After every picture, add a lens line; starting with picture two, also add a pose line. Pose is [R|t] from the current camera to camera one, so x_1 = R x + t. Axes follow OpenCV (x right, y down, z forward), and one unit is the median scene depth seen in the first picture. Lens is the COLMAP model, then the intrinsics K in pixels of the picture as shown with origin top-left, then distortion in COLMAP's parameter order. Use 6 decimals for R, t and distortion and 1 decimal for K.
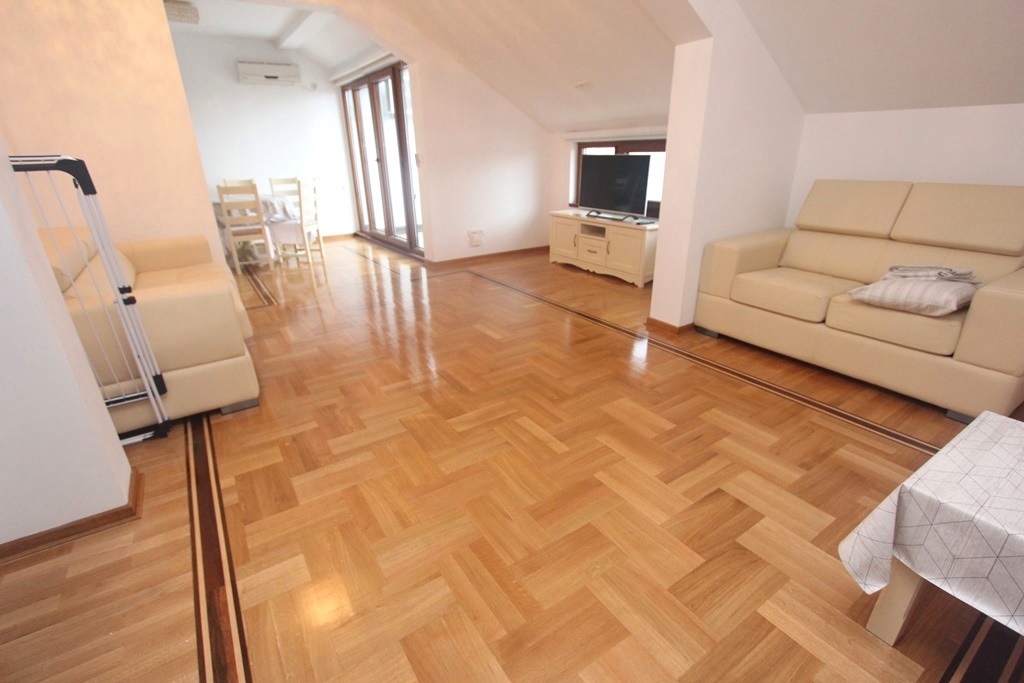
lens RADIAL K [[473.0, 0, 512.0], [0, 473.0, 341.5], [0, 0, 1]] dist [-0.012522, -0.000336]
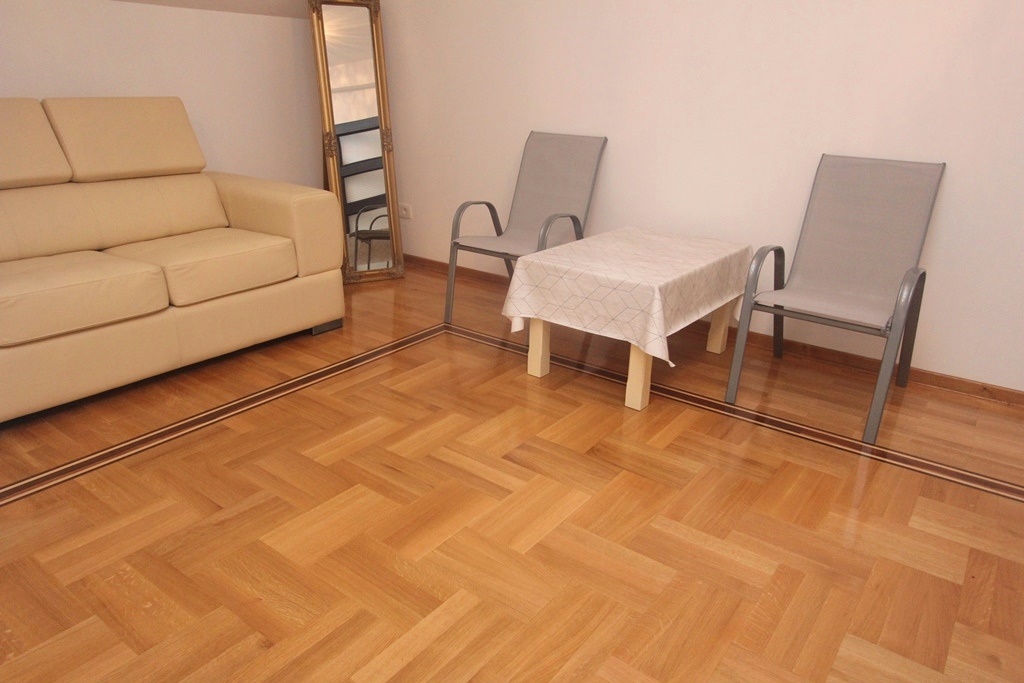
lens RADIAL K [[697.6, 0, 508.7], [0, 697.6, 356.4], [0, 0, 1]] dist [-0.004097, -0.000623]
pose [[-0.330841, -0.344925, 0.878391, -0.457877], [0.334925, 0.827295, 0.451008, -0.304071], [-0.882252, 0.443407, -0.158179, 0.864075]]
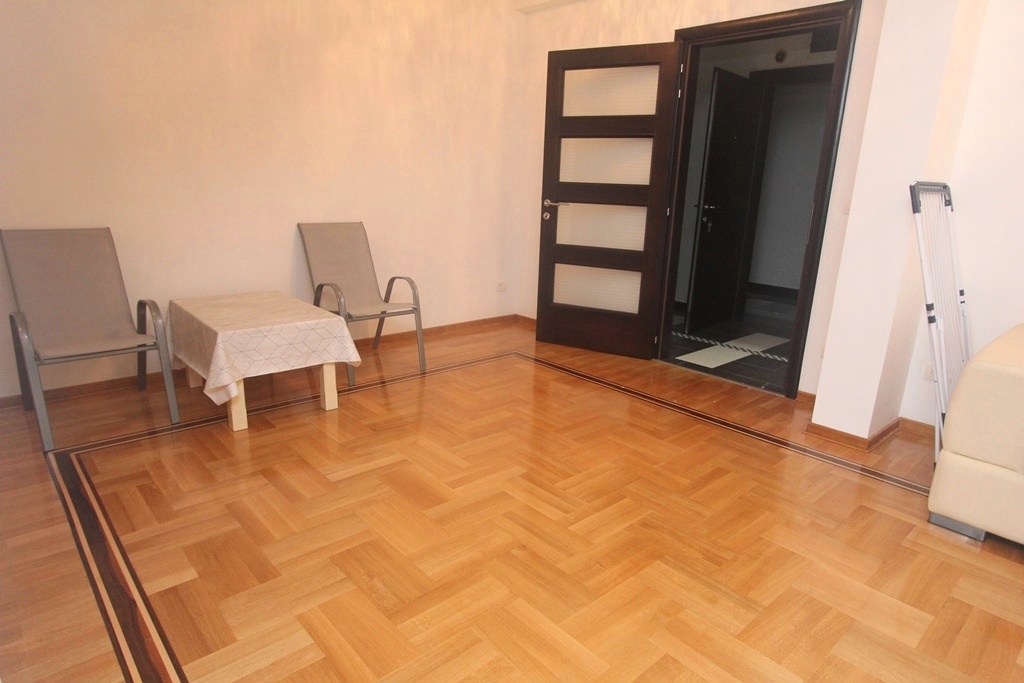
lens RADIAL K [[610.0, 0, 512.0], [0, 610.0, 341.5], [0, 0, 1]] dist [0.000275, 0.000217]
pose [[-0.989778, 0.022945, -0.140760, 0.220779], [-0.066801, 0.797426, 0.599708, -0.634854], [0.126006, 0.602981, -0.787742, 1.589034]]
